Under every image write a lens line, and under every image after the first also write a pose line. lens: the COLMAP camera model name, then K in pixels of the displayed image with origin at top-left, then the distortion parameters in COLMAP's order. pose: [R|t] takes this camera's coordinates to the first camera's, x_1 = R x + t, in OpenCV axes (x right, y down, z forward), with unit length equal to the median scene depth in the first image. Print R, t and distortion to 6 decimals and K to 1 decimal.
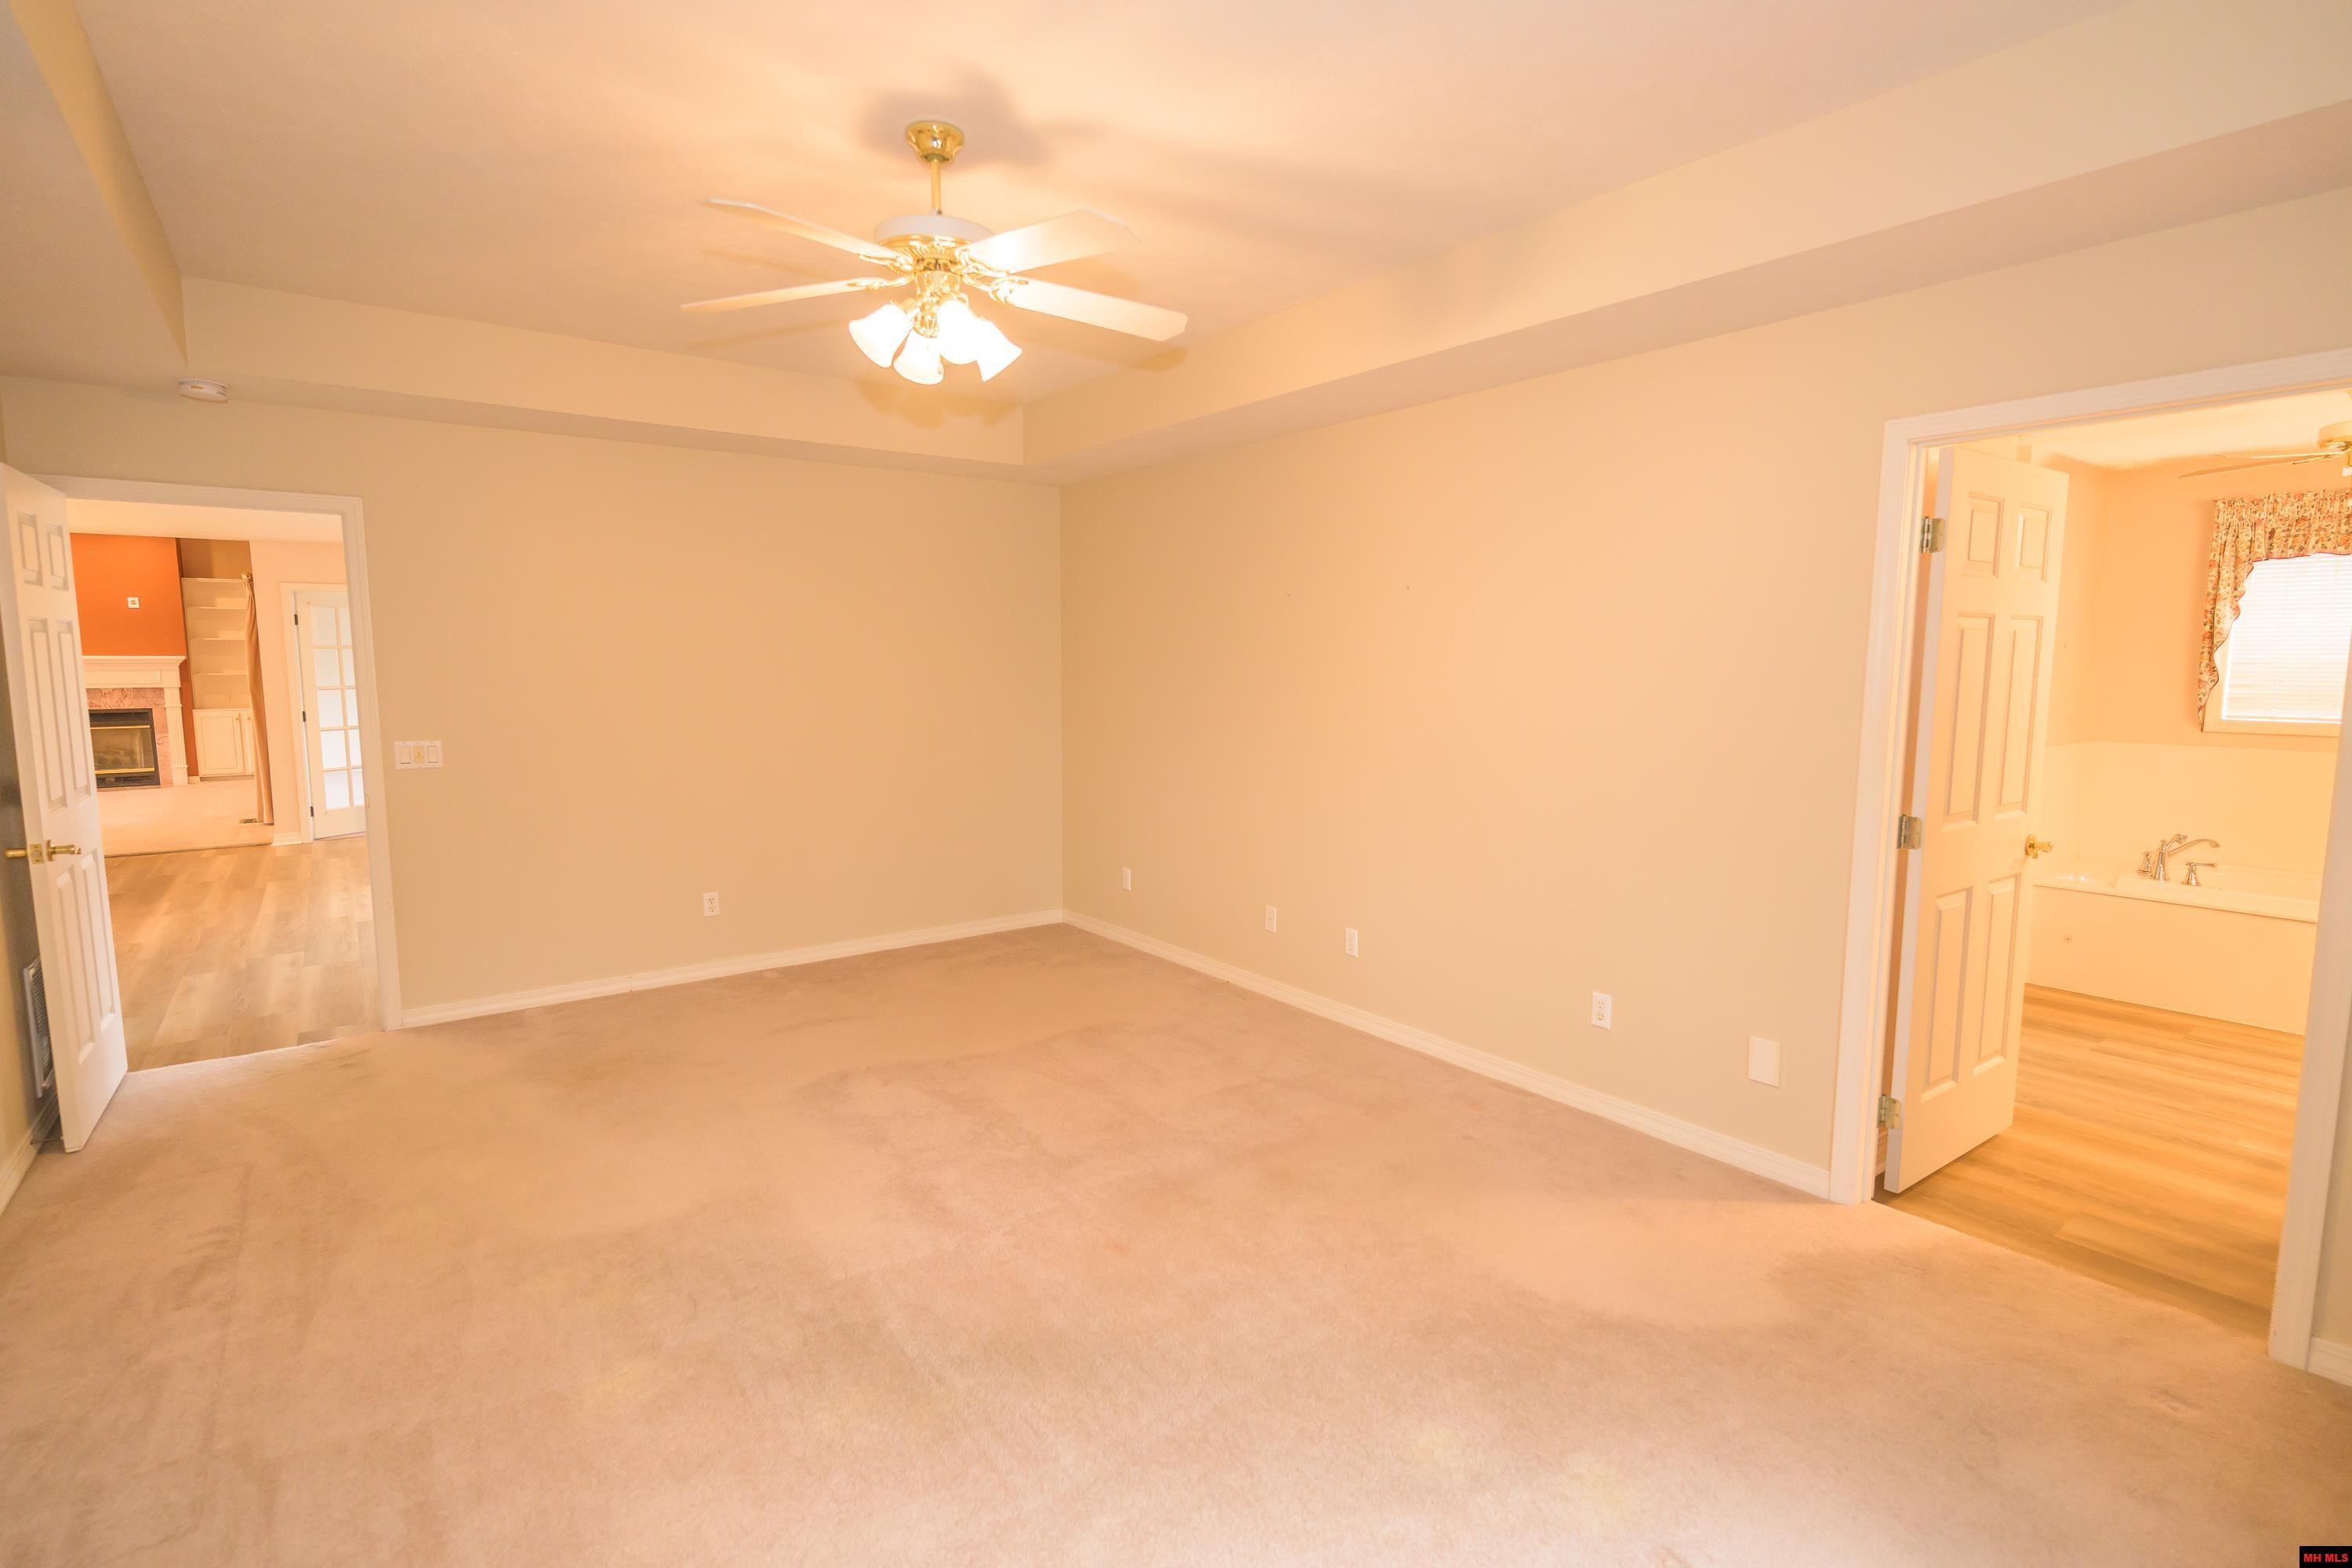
lens RADIAL K [[1113.5, 0, 1169.4], [0, 1113.5, 781.4], [0, 0, 1]] dist [-0.002066, 0.000811]
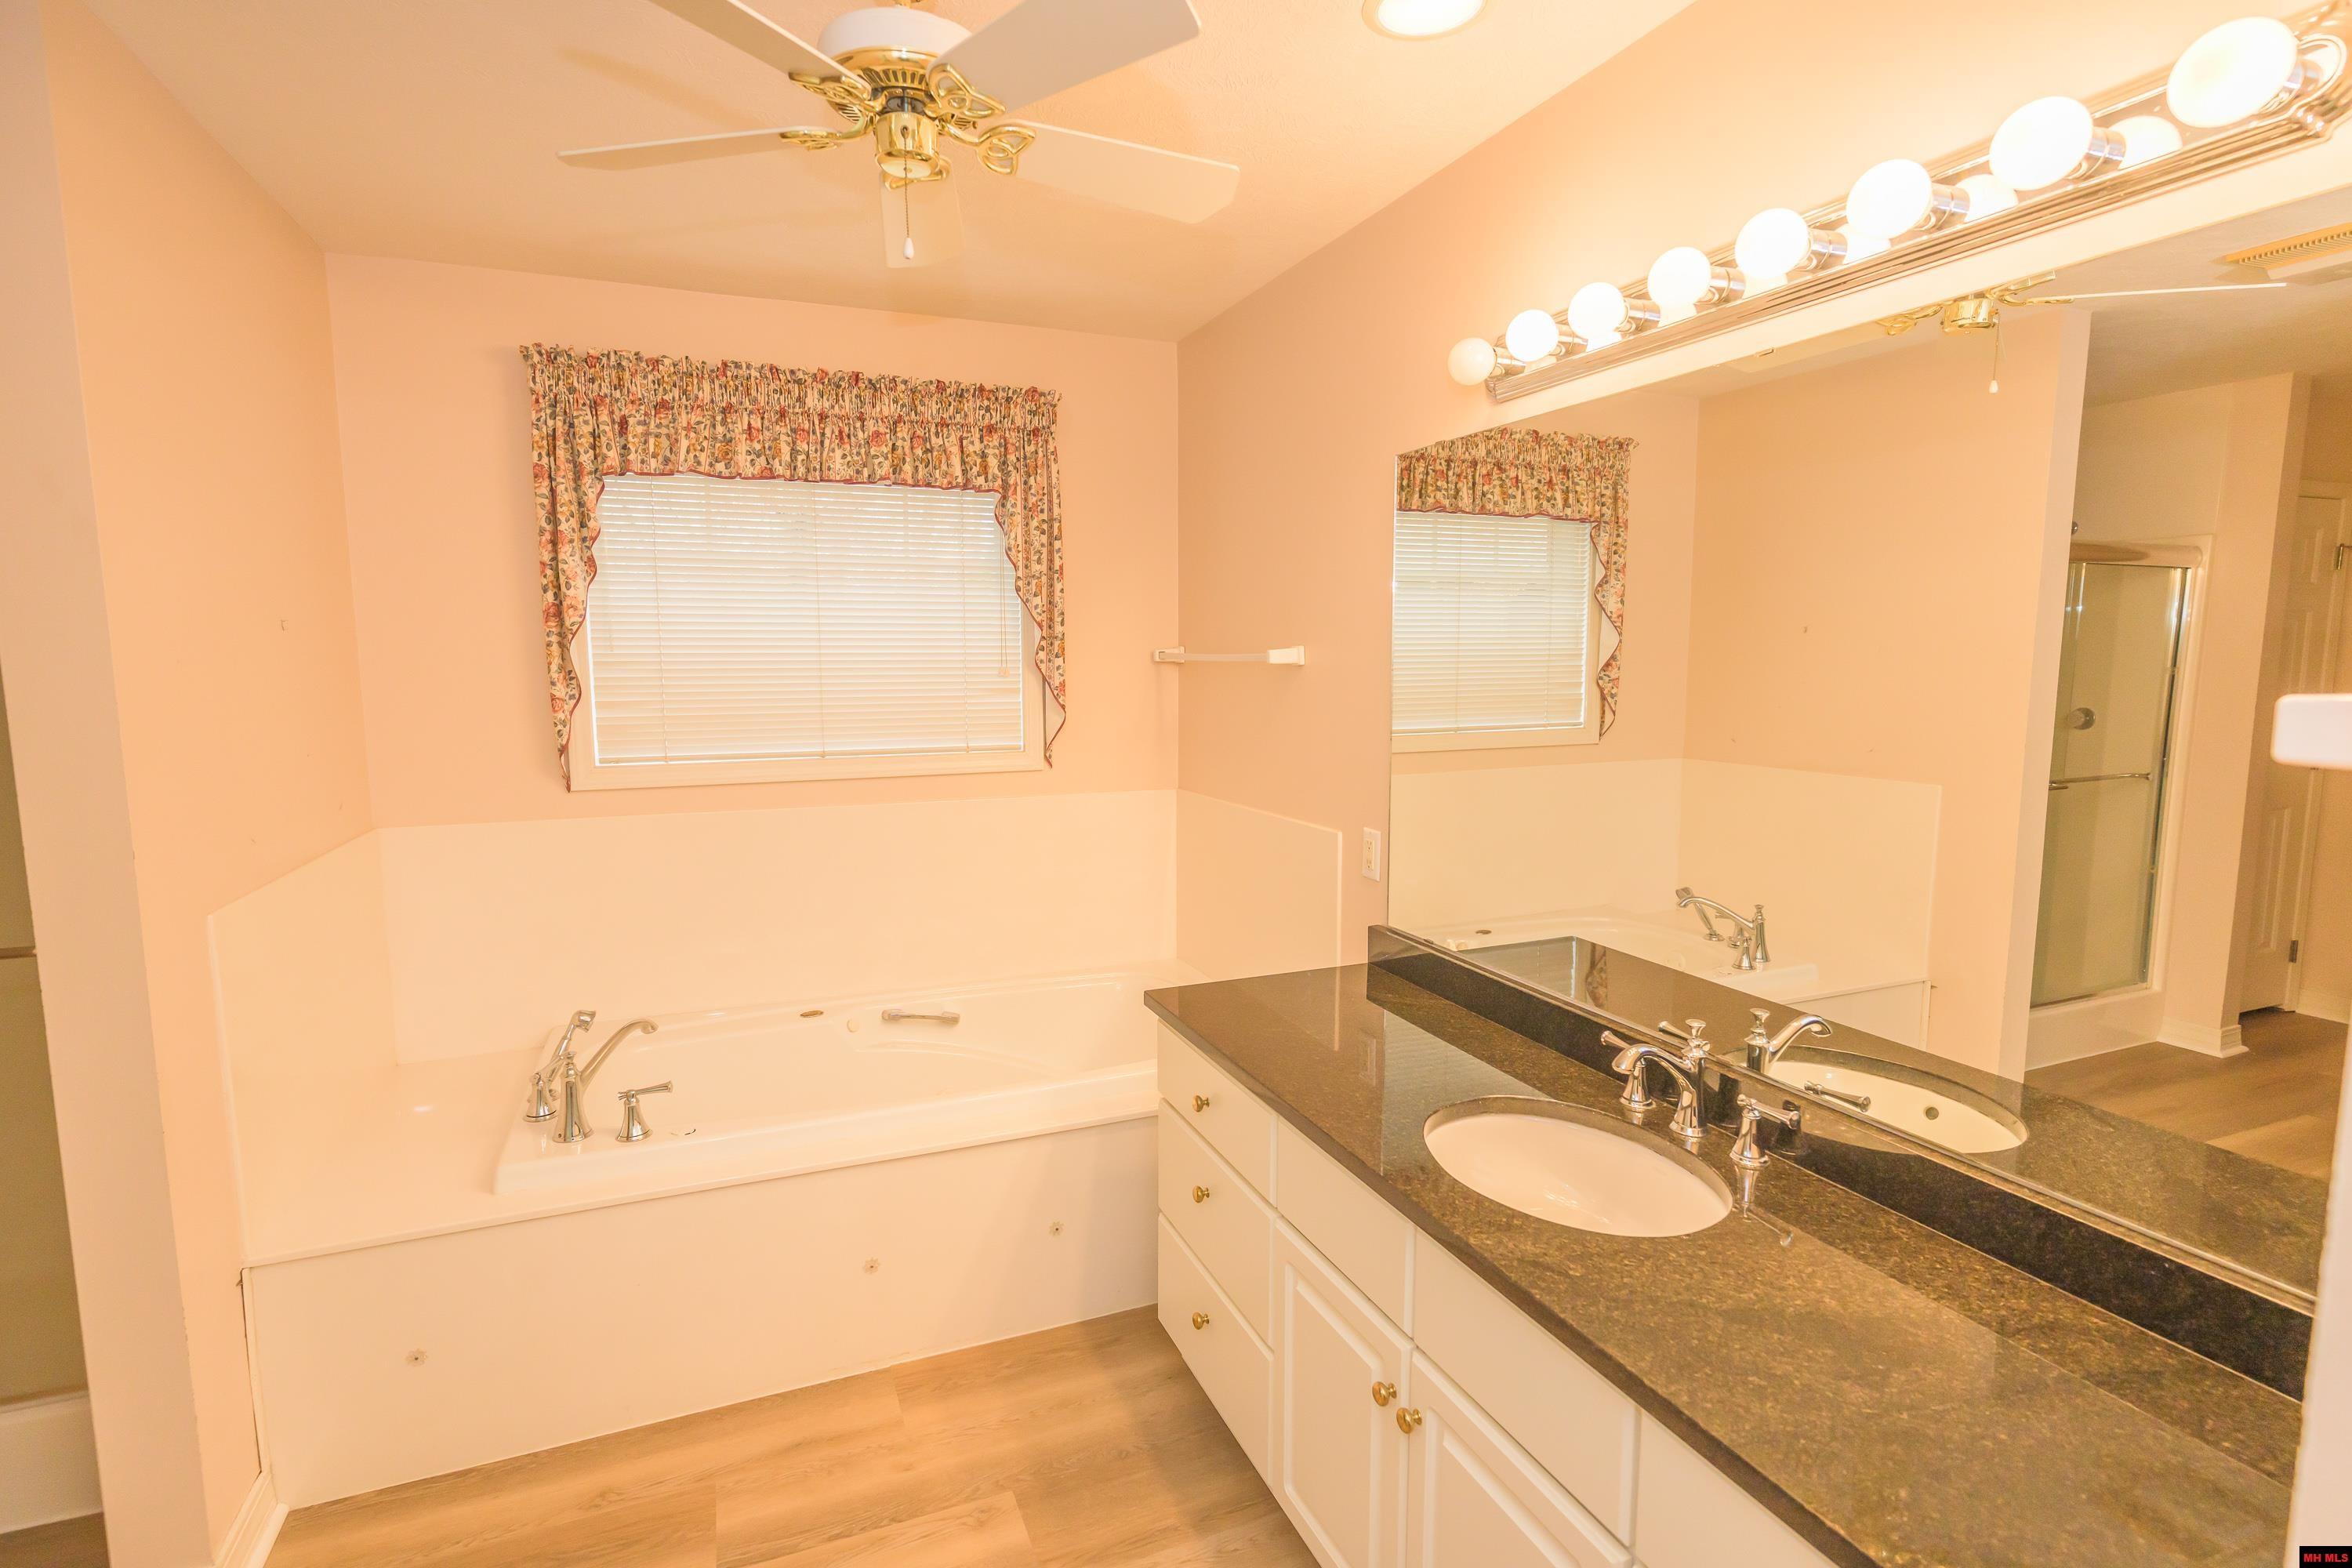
lens RADIAL K [[1113.5, 0, 1169.4], [0, 1113.5, 781.4], [0, 0, 1]] dist [-0.002066, 0.000811]
pose [[0.251229, -0.114859, 0.961089, 0.508813], [0.113110, 0.989615, 0.088701, -0.067613], [-0.961296, 0.086425, 0.261611, 0.608367]]
